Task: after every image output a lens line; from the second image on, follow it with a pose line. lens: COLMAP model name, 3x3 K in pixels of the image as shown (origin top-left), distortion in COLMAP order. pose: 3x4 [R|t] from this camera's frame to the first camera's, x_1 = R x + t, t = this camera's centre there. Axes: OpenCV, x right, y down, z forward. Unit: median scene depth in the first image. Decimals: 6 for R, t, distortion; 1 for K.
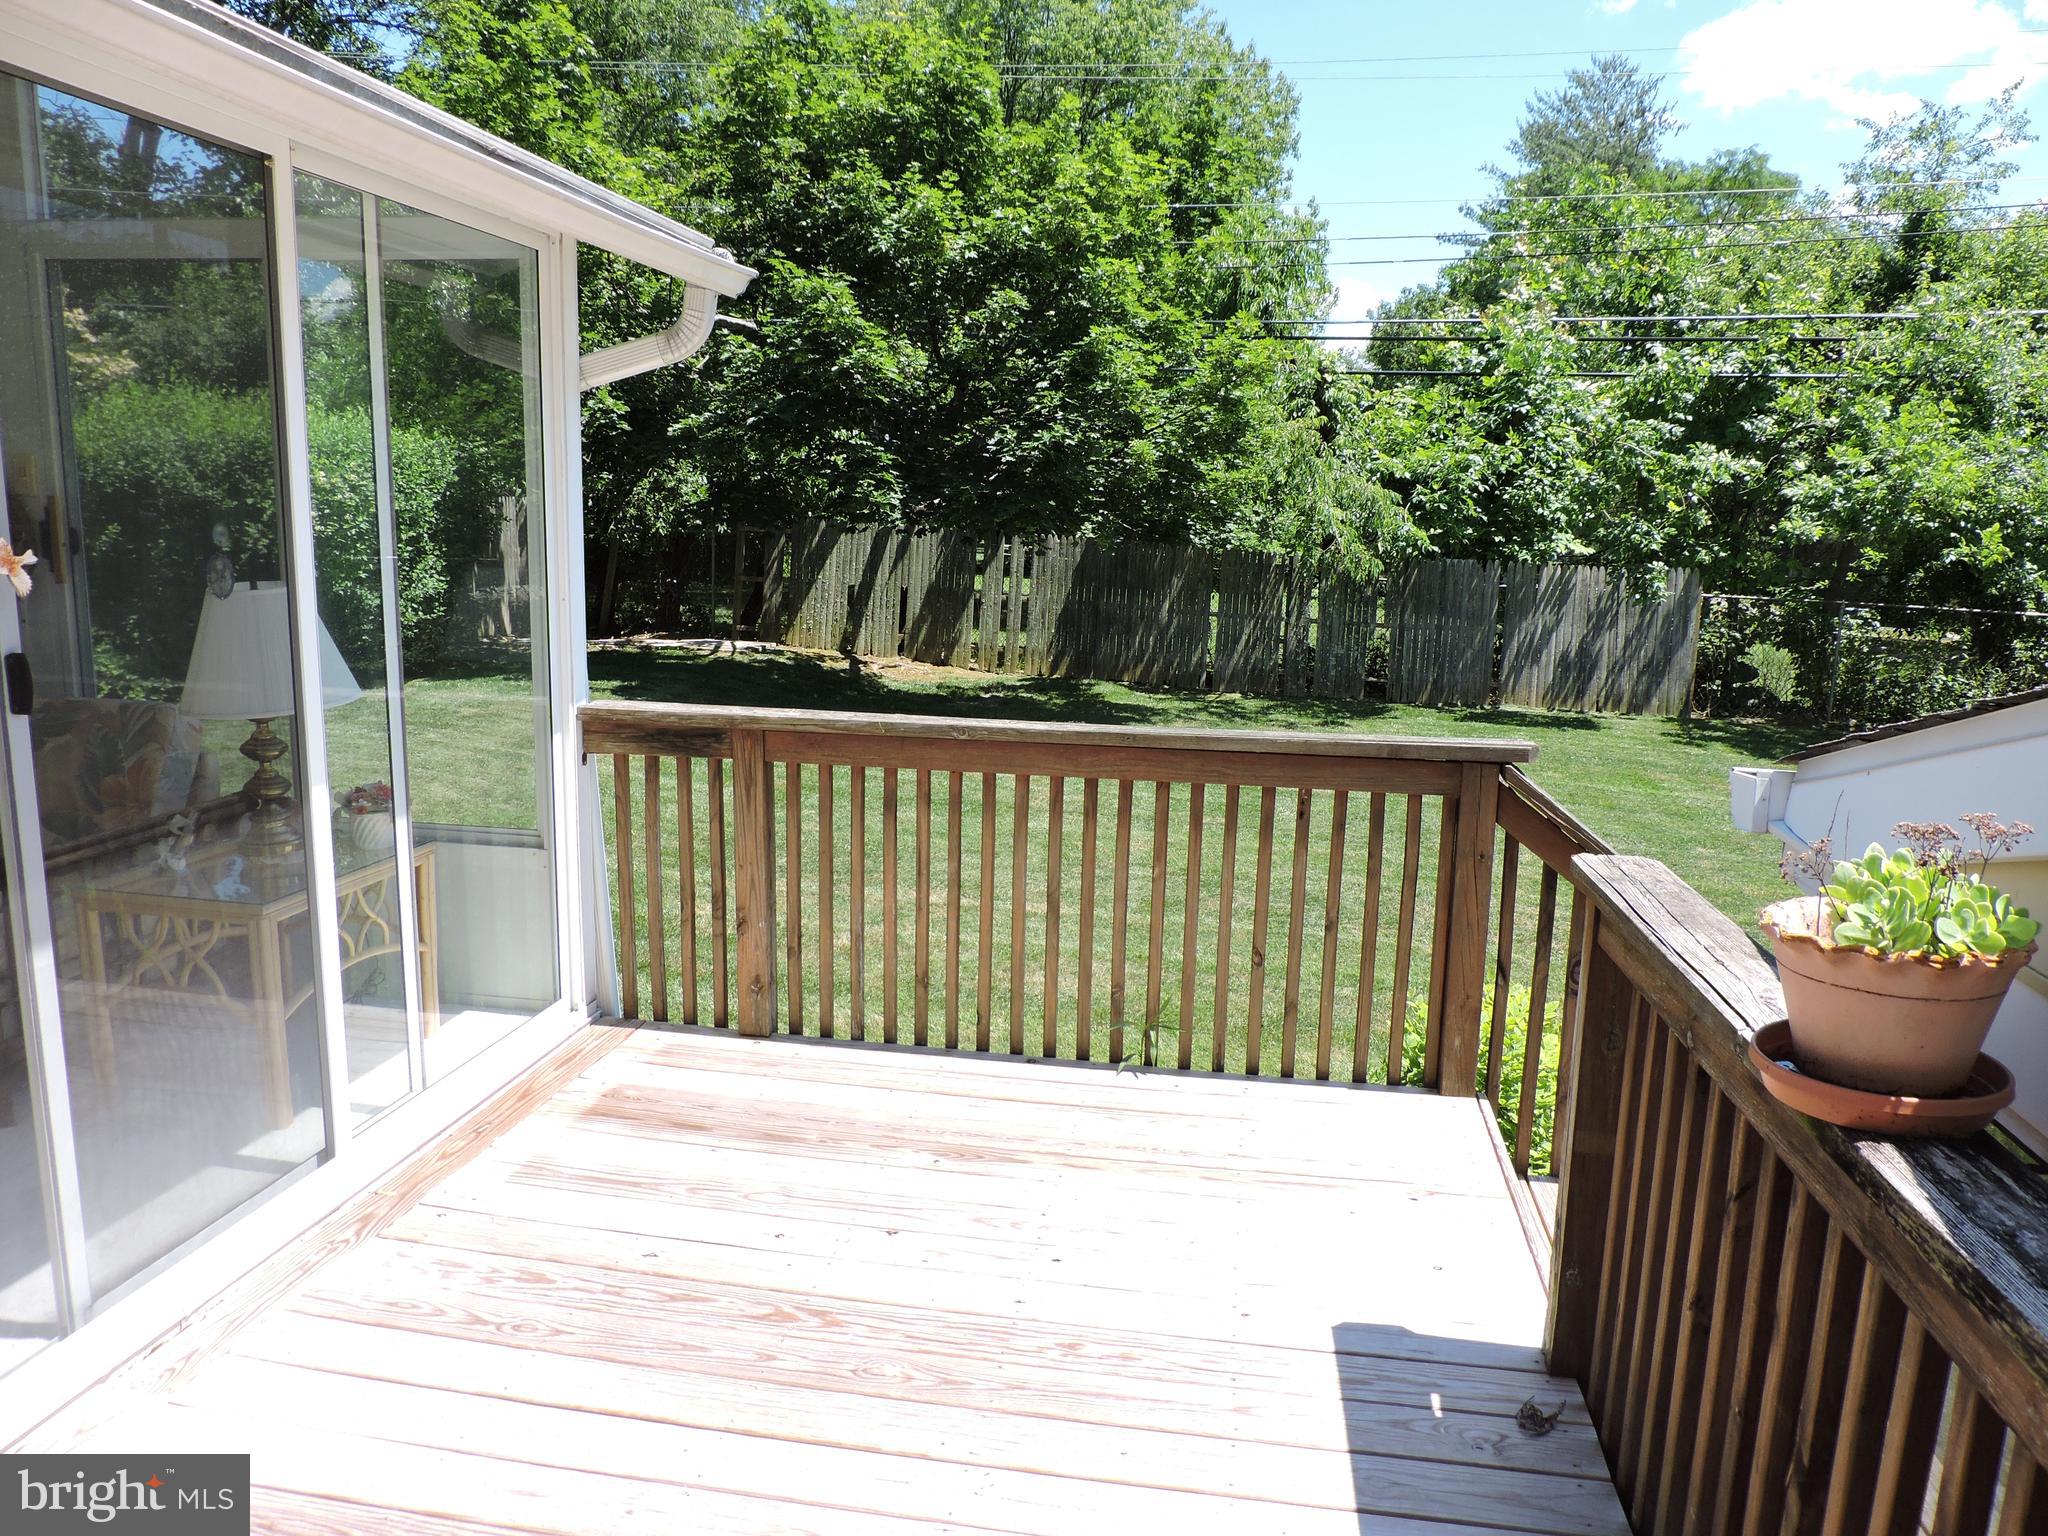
lens RADIAL K [[1437.4, 0, 1032.8], [0, 1437.4, 761.4], [0, 0, 1]] dist [-0.017584, -0.003315]
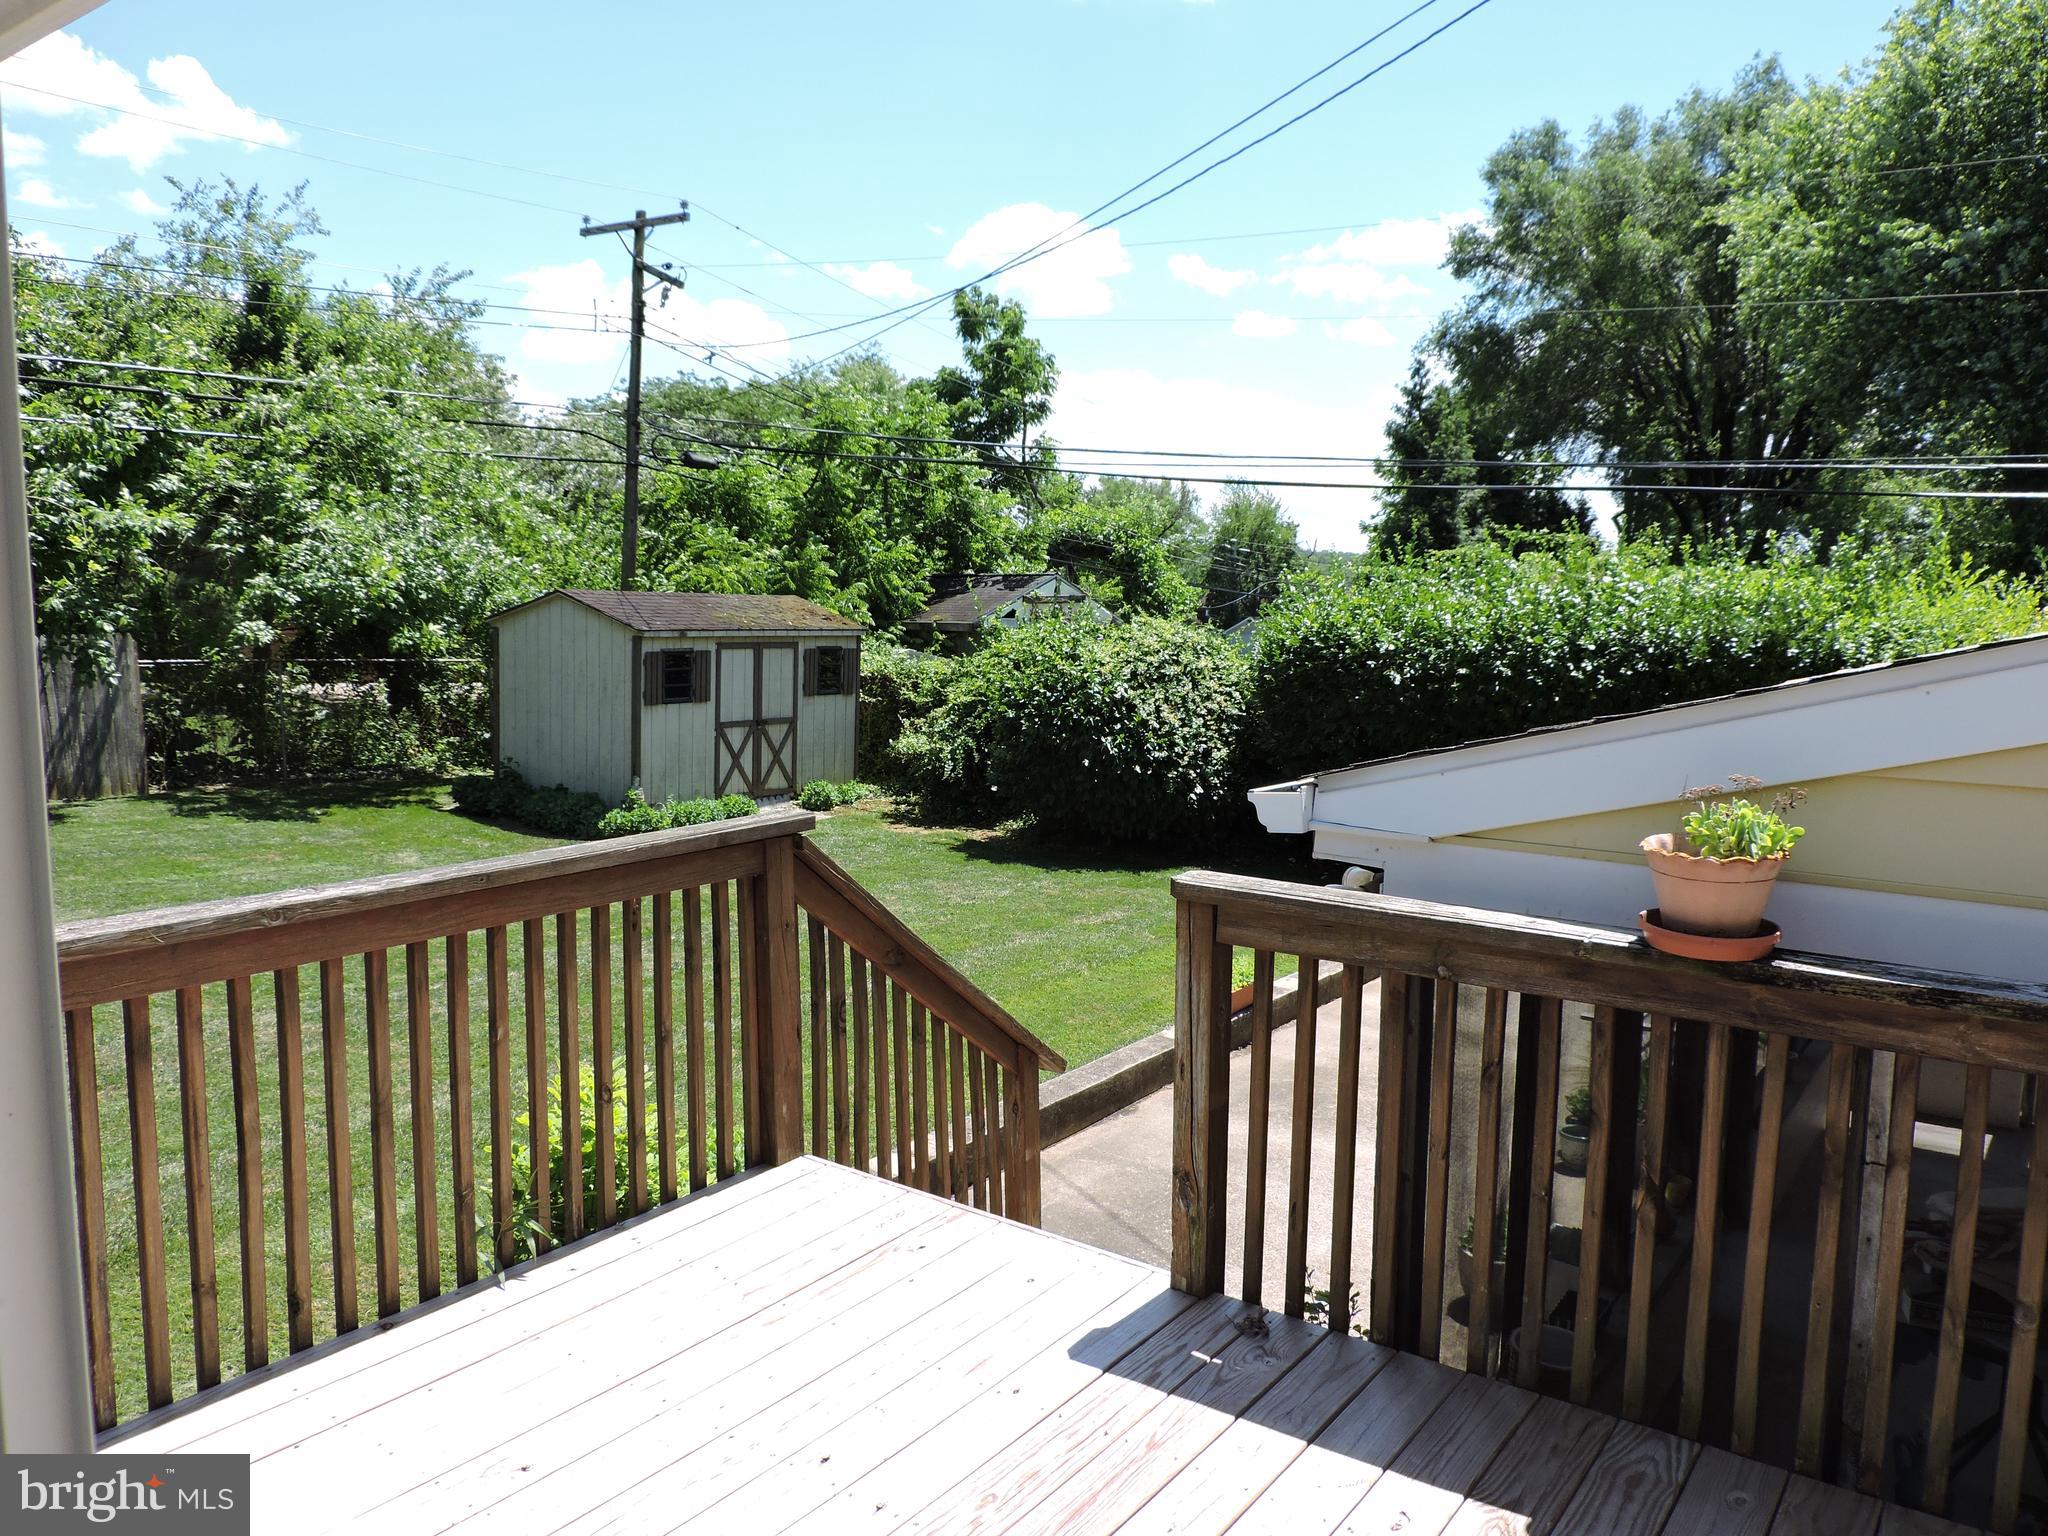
lens RADIAL K [[1437.4, 0, 1018.8], [0, 1437.4, 772.7], [0, 0, 1]] dist [-0.017584, -0.003315]
pose [[0.456682, -0.125139, 0.880785, -0.097097], [0.151591, 0.986524, 0.061563, -0.015807], [-0.876619, 0.105405, 0.469498, 0.065602]]
